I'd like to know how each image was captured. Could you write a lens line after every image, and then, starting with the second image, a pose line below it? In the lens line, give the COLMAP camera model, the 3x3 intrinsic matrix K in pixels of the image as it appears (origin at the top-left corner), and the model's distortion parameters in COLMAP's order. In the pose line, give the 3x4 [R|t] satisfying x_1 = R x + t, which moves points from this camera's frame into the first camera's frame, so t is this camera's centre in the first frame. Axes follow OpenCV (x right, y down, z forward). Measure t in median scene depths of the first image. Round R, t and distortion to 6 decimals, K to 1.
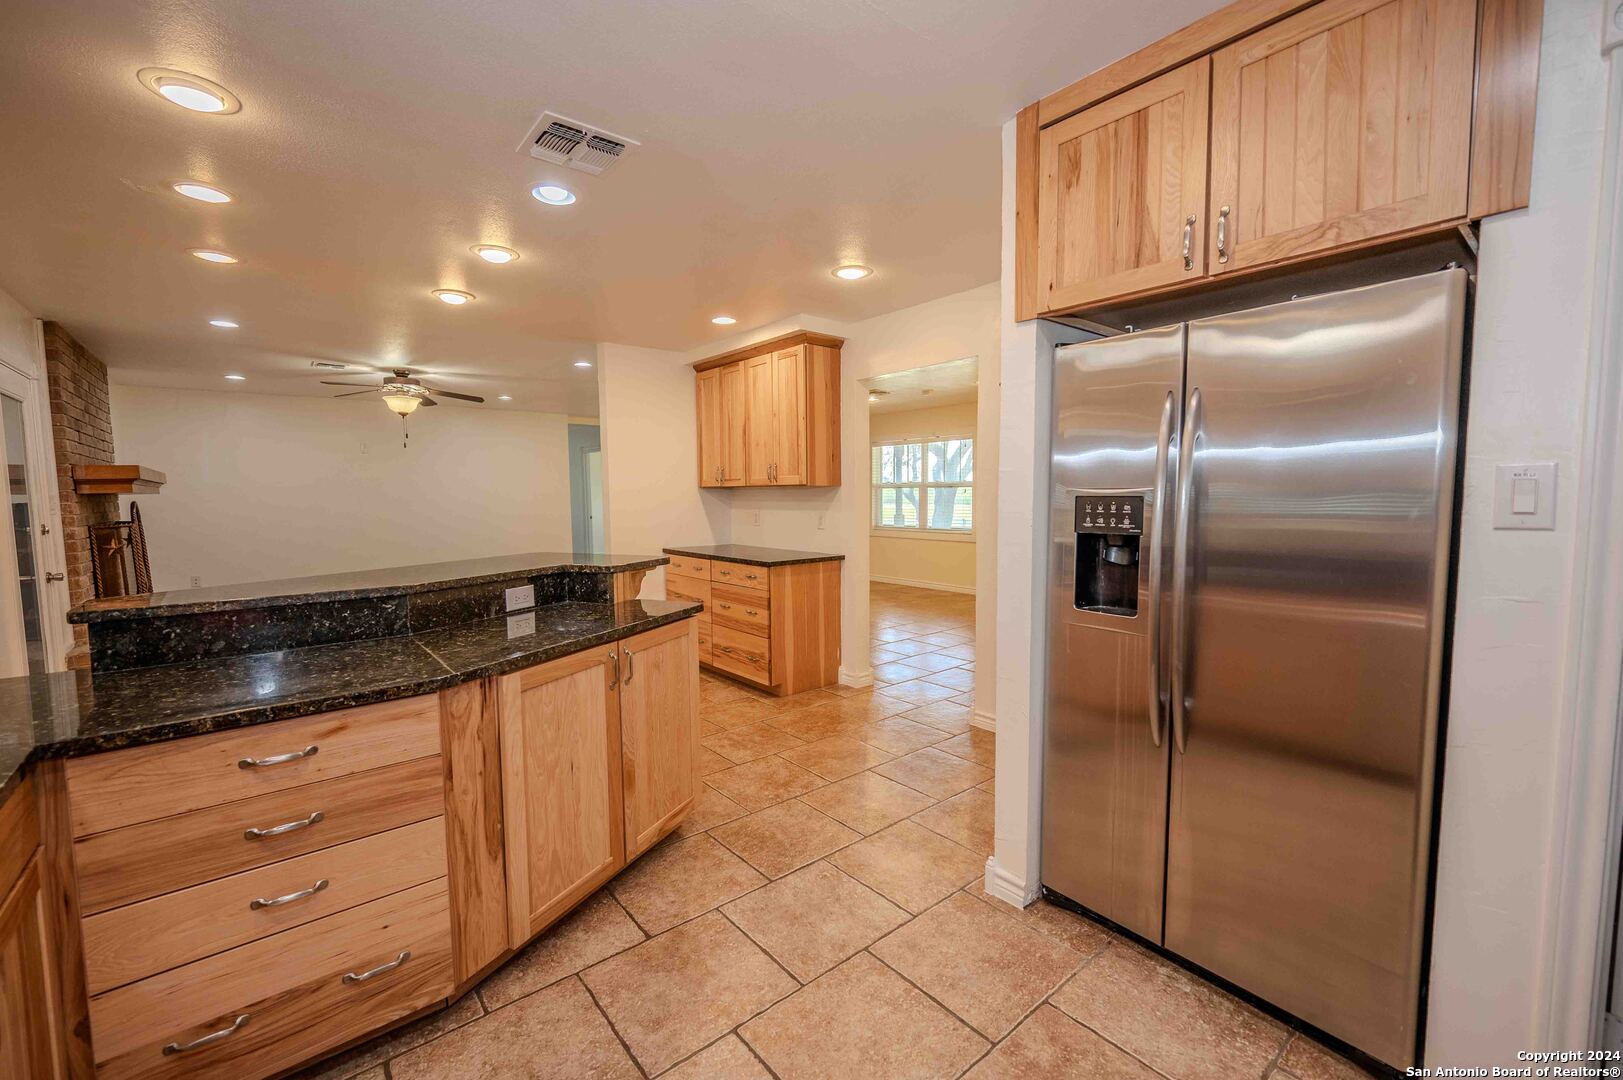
lens RADIAL K [[661.0, 0, 815.6], [0, 661.0, 543.6], [0, 0, 1]] dist [0.000107, -0.000228]
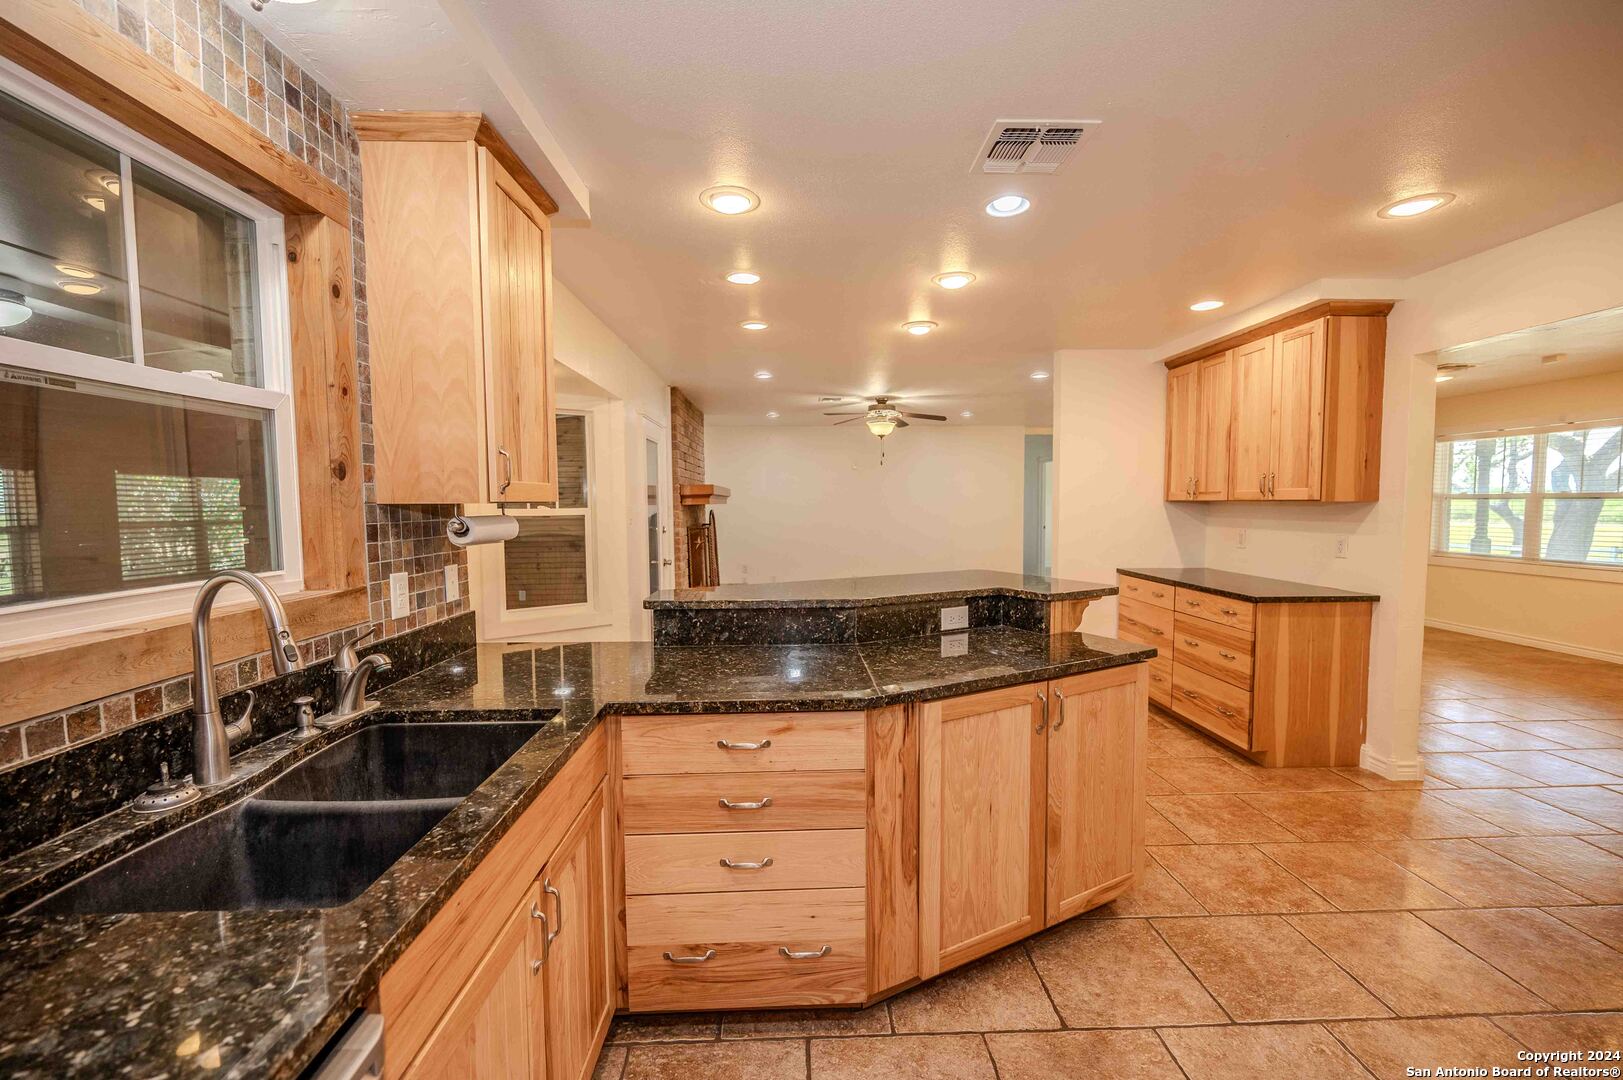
lens RADIAL K [[661.5, 0, 816.8], [0, 661.5, 539.9], [0, 0, 1]] dist [-0.002017, -0.000402]
pose [[0.788032, 0.041550, -0.614230, -0.001215], [-0.052213, 0.998636, 0.000567, -0.019151], [0.613416, 0.031624, 0.789127, 0.057982]]
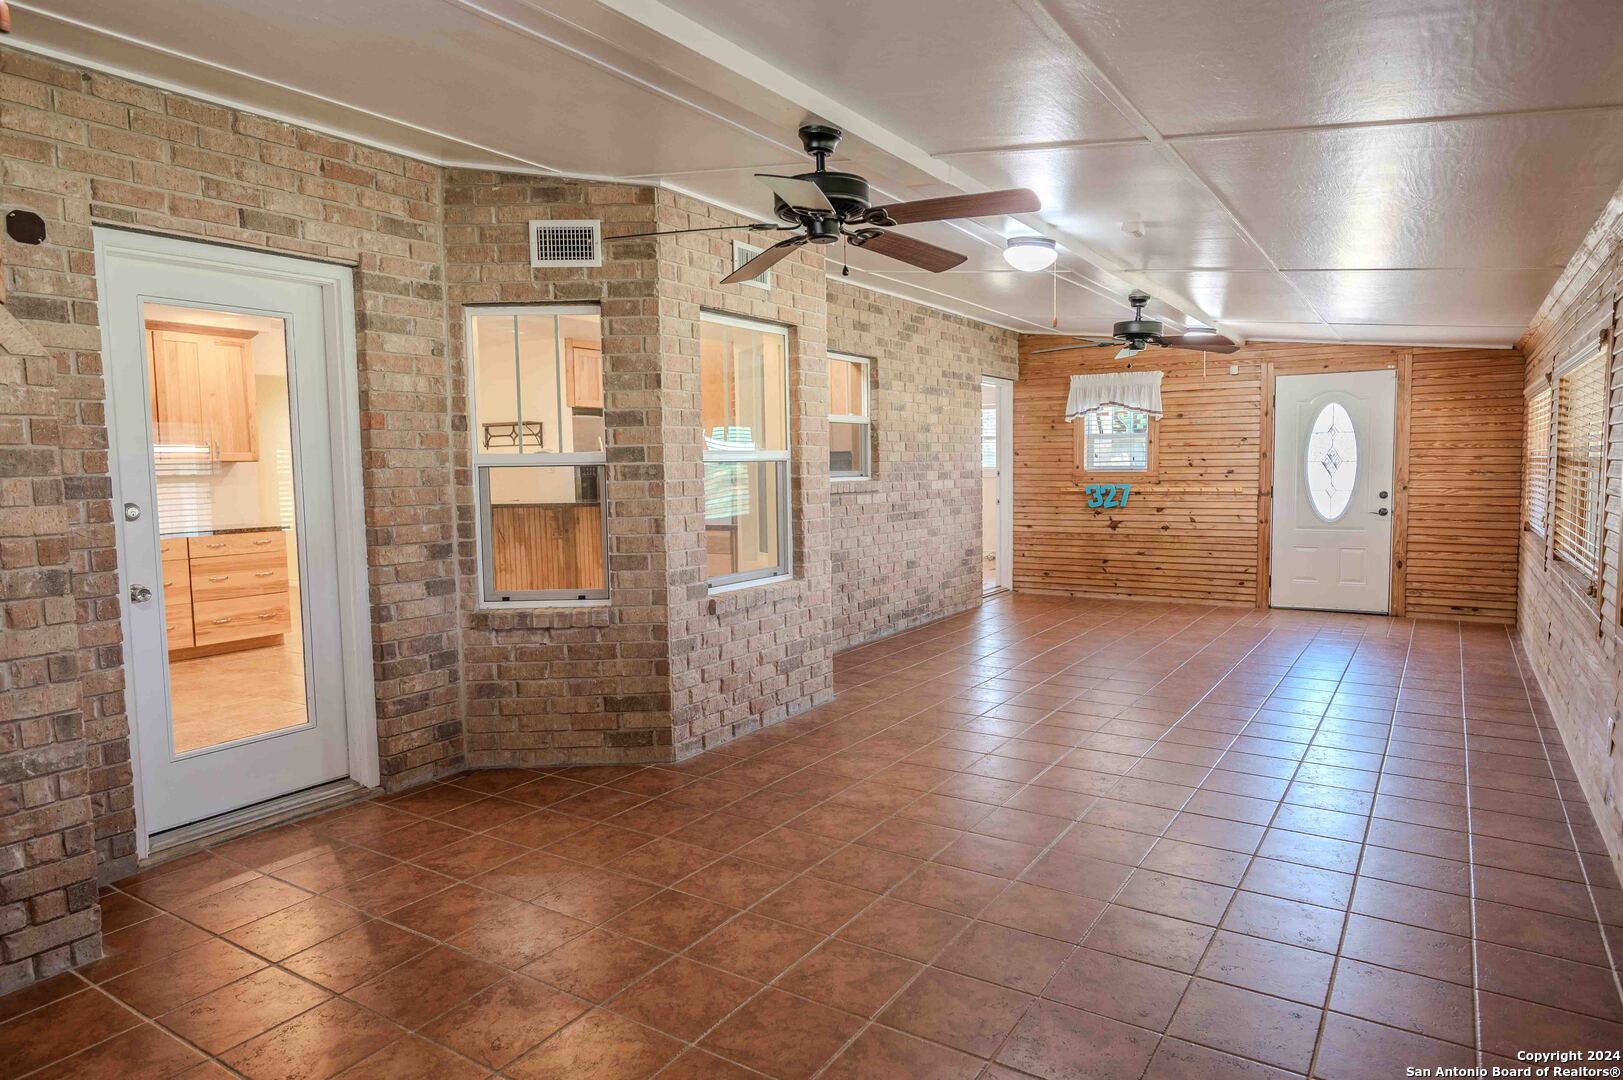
lens RADIAL K [[978.7, 0, 811.5], [0, 978.7, 540.0], [0, 0, 1]] dist [0.000339, 0.000048]
pose [[-0.291349, -0.066650, 0.954292, -2.915422], [0.090382, 0.991190, 0.096821, -0.044846], [-0.952338, 0.114460, -0.282758, 0.874422]]
